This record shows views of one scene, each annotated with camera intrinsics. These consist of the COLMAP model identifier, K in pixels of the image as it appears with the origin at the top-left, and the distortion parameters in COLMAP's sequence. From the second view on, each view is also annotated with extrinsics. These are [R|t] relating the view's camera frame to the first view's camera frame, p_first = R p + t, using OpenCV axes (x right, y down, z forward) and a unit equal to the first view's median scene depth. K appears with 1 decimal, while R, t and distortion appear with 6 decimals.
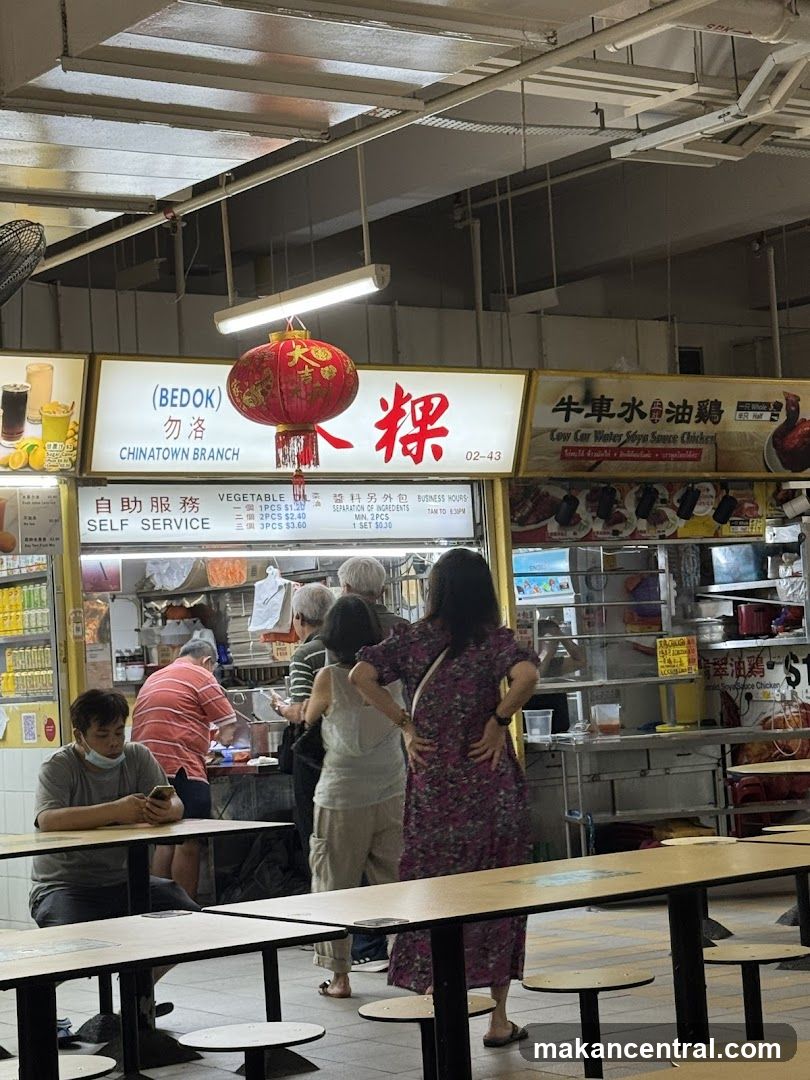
lens RADIAL K [[2232.7, 0, 404.8], [0, 2232.7, 676.5], [0, 0, 1]] dist [0.038972, 0.228542]
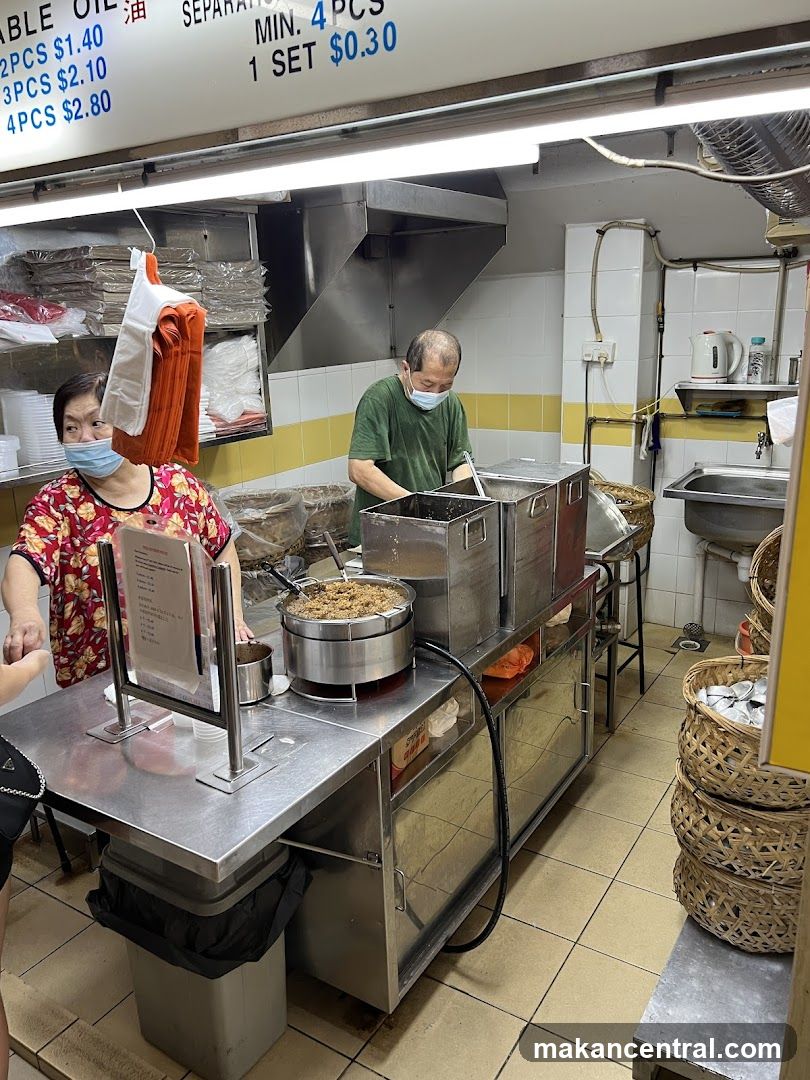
lens RADIAL K [[839.6, 0, 405.0], [0, 839.6, 540.0], [0, 0, 1]] dist [0.047935, -0.064895]
pose [[0.372253, 0.292246, -0.880920, 0.091405], [0.009185, 0.947927, 0.318356, -0.047284], [0.928086, -0.126601, 0.350185, 0.994984]]
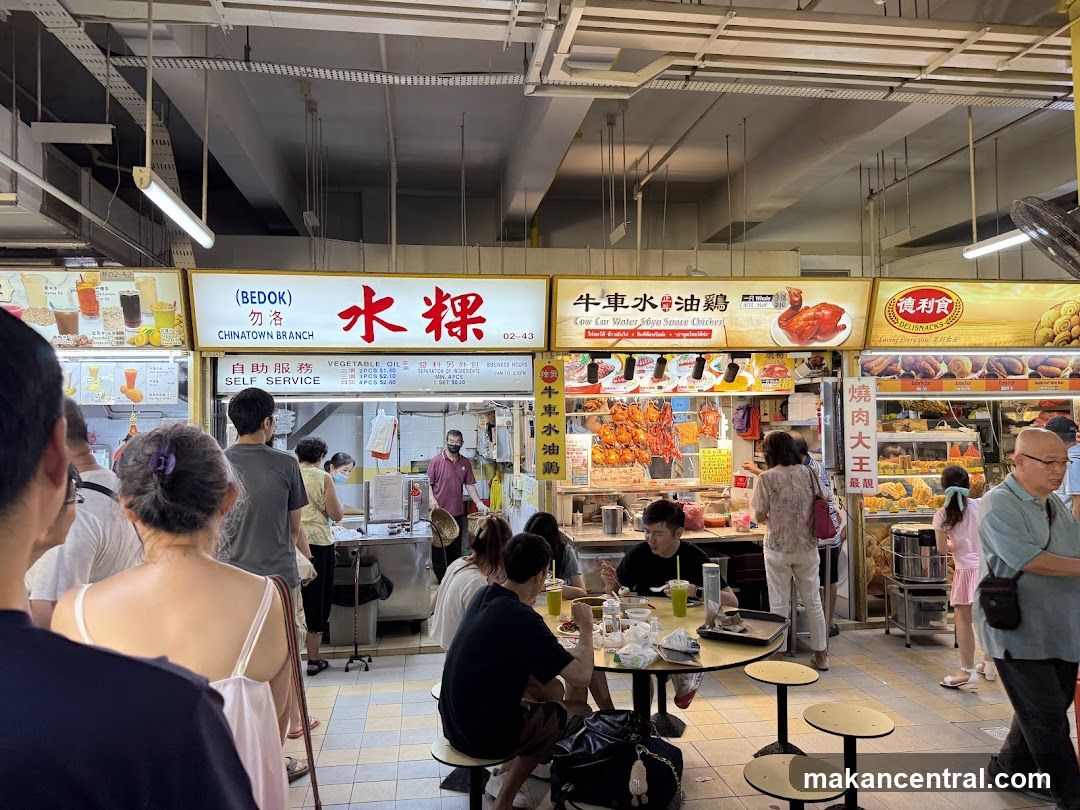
lens RADIAL K [[773.4, 0, 541.6], [0, 773.4, 409.6], [0, 0, 1]] dist [0.182120, -0.389128]
pose [[0.892627, 0.034519, -0.449472, 0.286767], [-0.037817, 0.999283, 0.001641, -0.053827], [0.449207, 0.015534, 0.893293, 0.572306]]
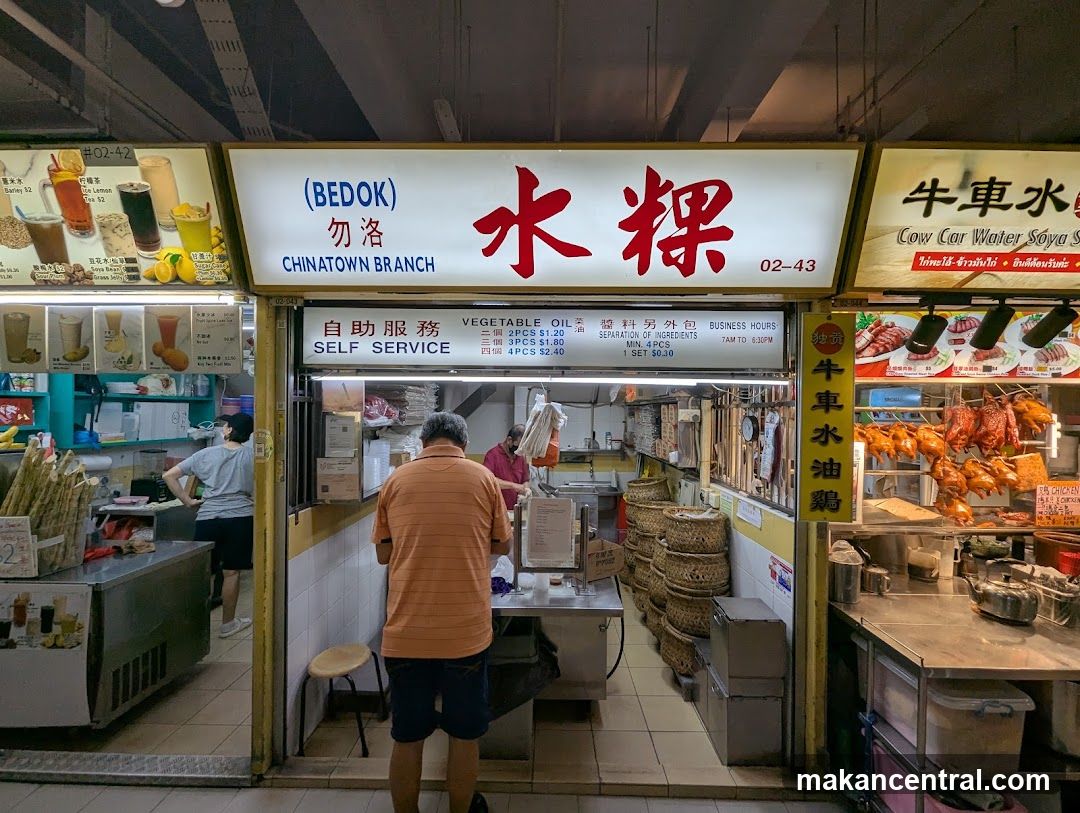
lens RADIAL K [[452.7, 0, 544.8], [0, 452.7, 417.4], [0, 0, 1]] dist [-0.001384, -0.000680]
pose [[0.807146, 0.071414, -0.586016, 0.065921], [-0.057920, 0.997447, 0.041776, -0.047318], [0.587503, 0.000223, 0.809222, 0.841817]]
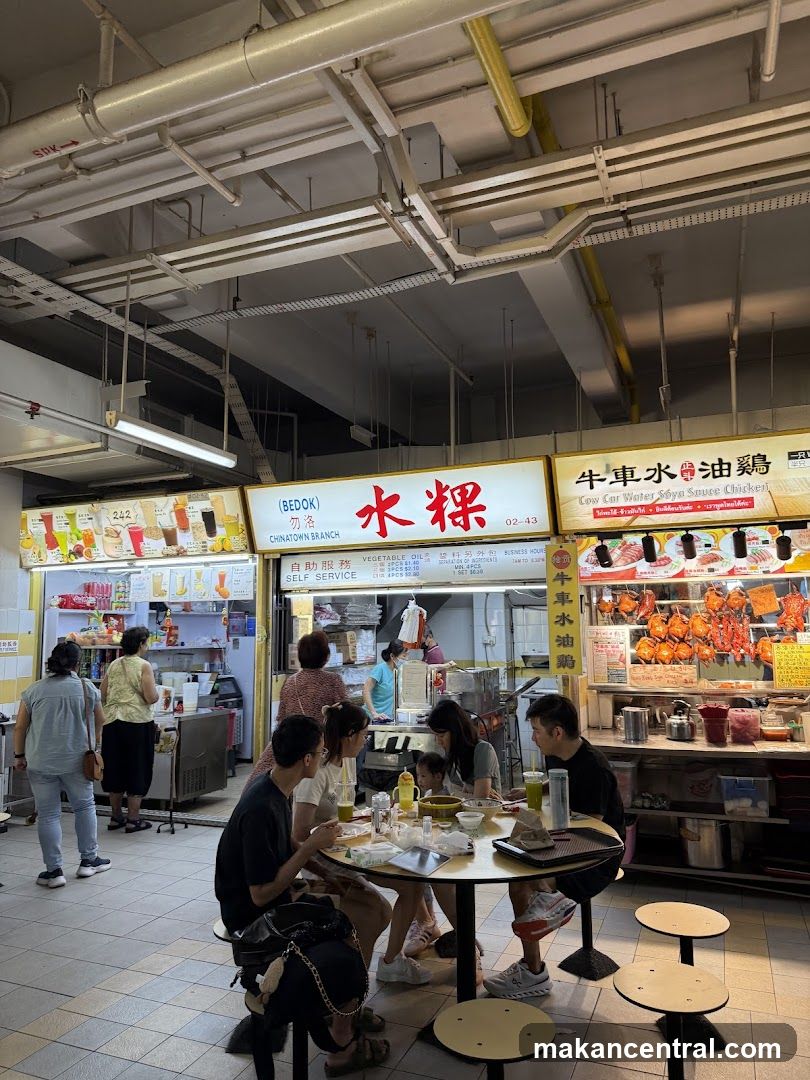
lens RADIAL K [[773.4, 0, 405.0], [0, 773.4, 540.0], [0, 0, 1]] dist [0.182120, -0.389128]
pose [[0.534462, -0.050193, -0.843701, 0.419627], [-0.018685, 0.997289, -0.071166, -0.052564], [0.844986, 0.053800, 0.532075, 0.700713]]
